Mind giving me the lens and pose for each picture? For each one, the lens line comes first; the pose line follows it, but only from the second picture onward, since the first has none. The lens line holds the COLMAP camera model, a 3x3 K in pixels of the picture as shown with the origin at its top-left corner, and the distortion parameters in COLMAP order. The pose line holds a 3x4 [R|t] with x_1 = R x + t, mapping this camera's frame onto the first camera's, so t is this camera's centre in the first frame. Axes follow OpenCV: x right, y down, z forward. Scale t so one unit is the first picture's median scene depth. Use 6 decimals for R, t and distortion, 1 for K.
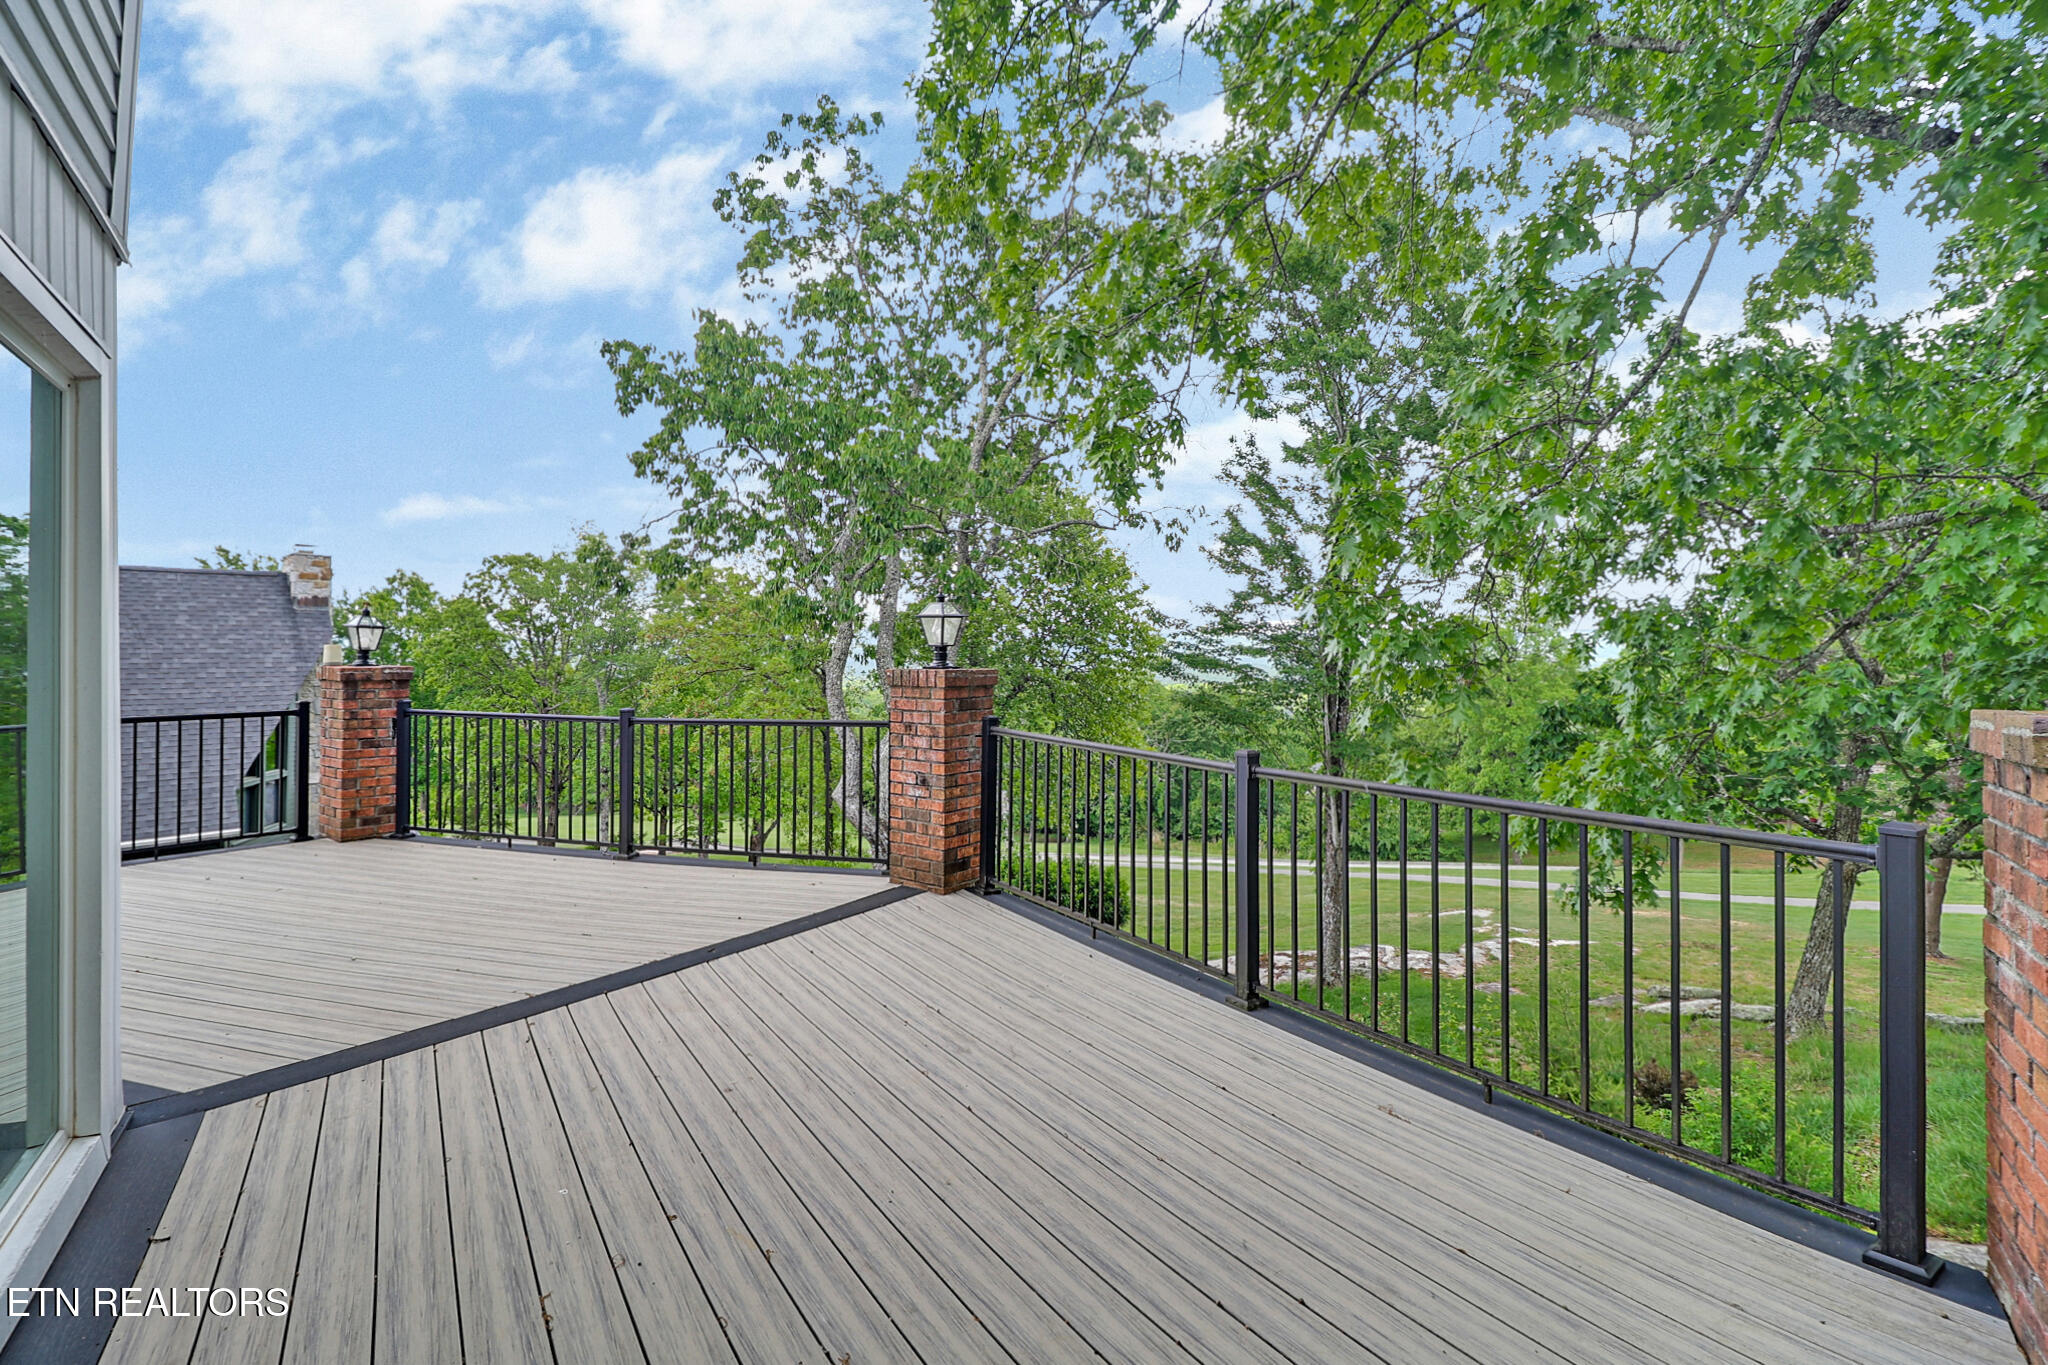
lens RADIAL K [[939.6, 0, 1009.3], [0, 939.6, 656.8], [0, 0, 1]] dist [0.013526, -0.021714]
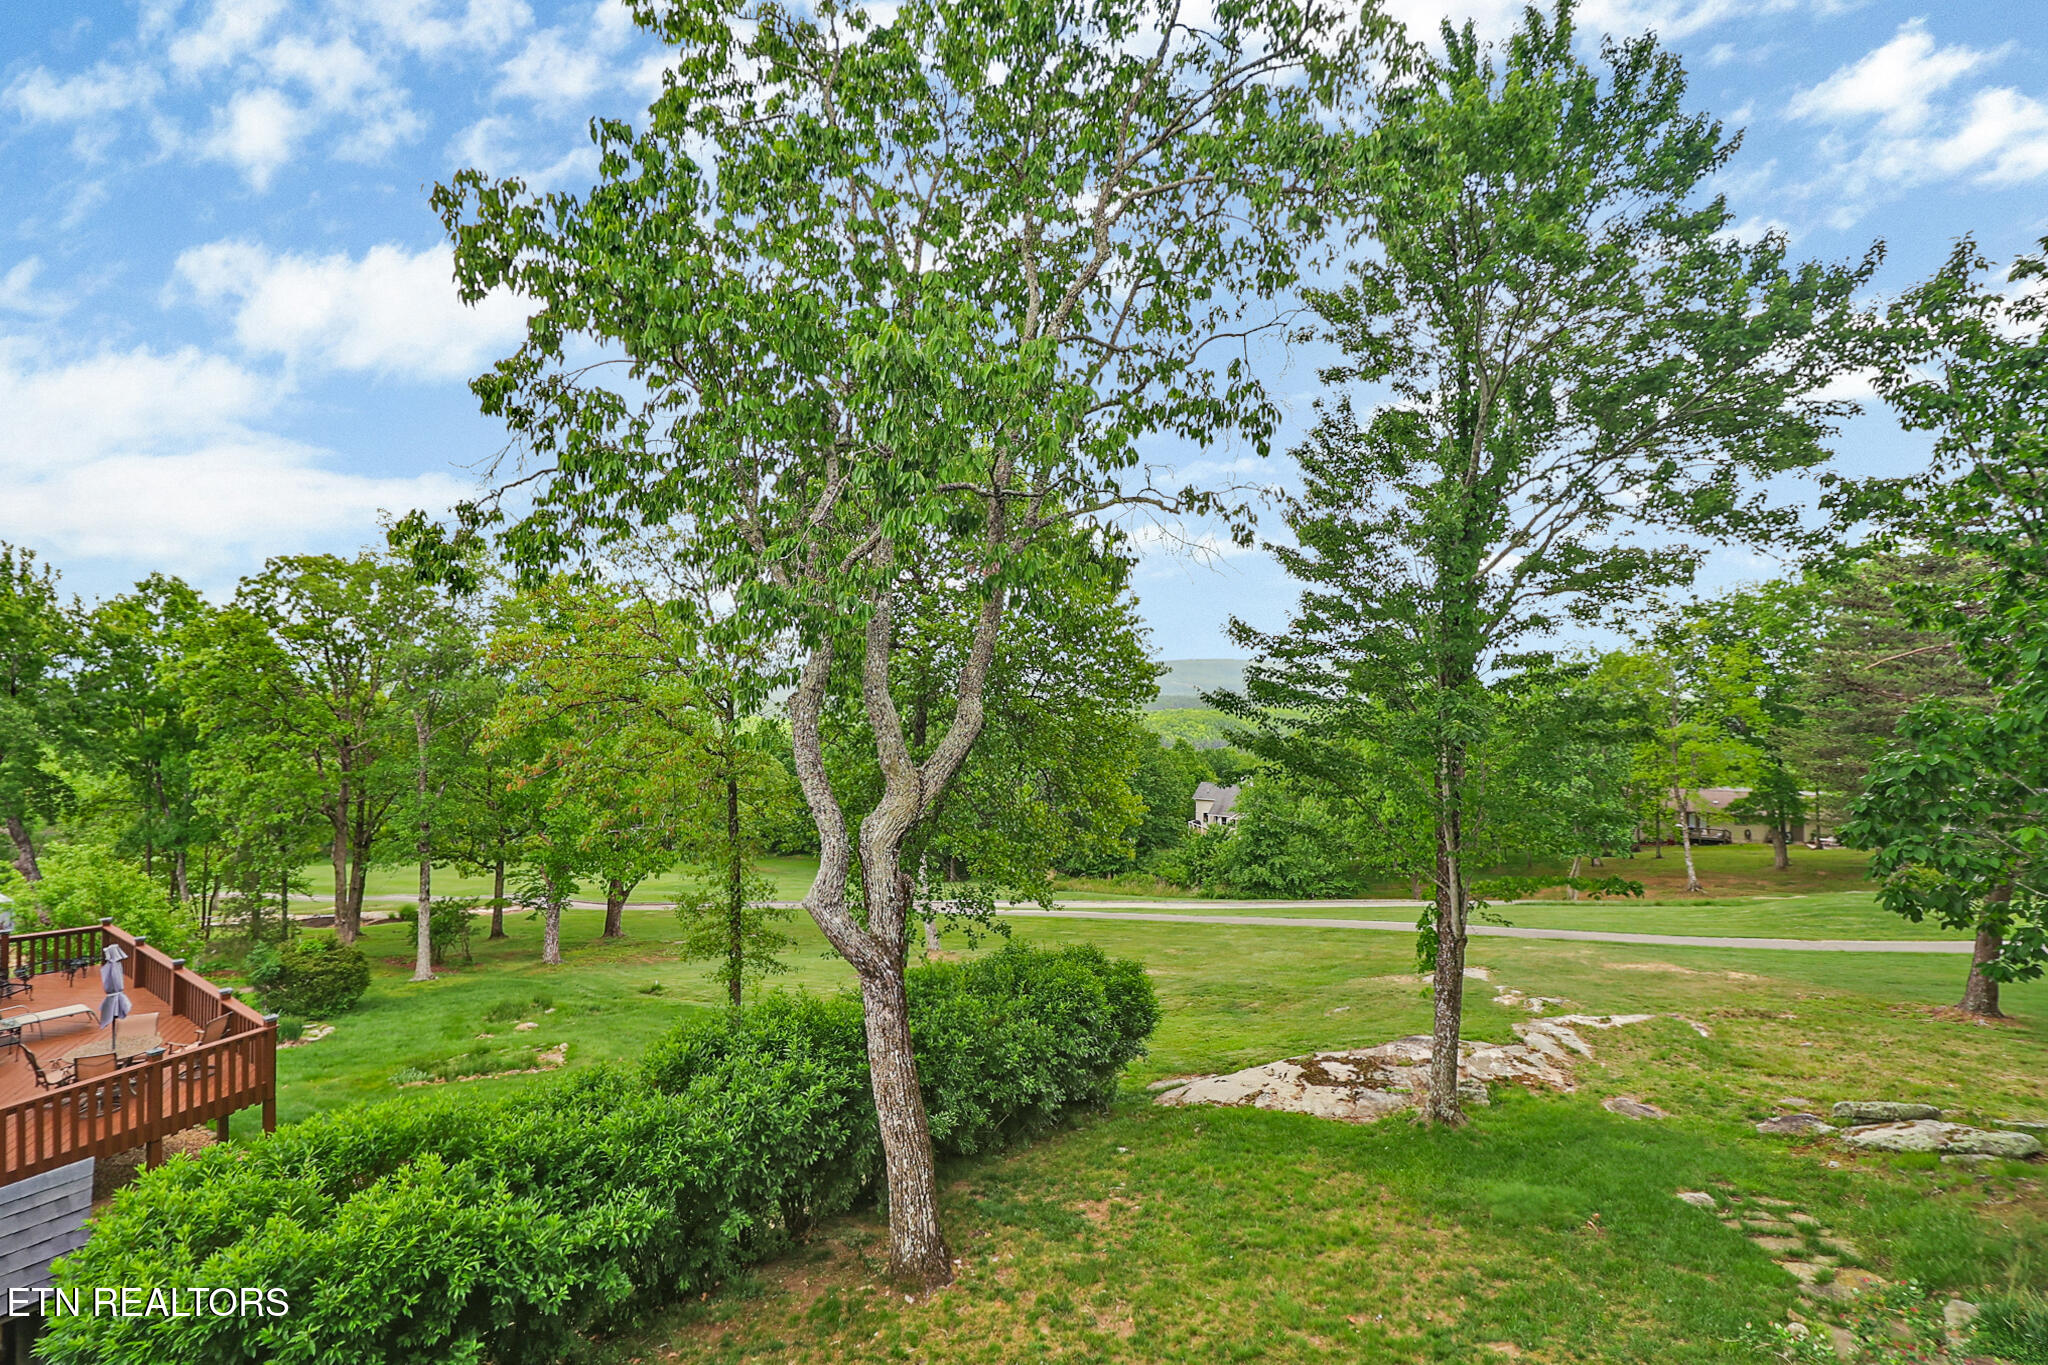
lens RADIAL K [[939.6, 0, 1009.3], [0, 939.6, 656.8], [0, 0, 1]] dist [0.013526, -0.021714]
pose [[0.989154, 0.004788, 0.146804, -0.115217], [-0.000874, 0.999643, -0.026715, -0.003293], [-0.146880, 0.026297, 0.988805, 0.268478]]
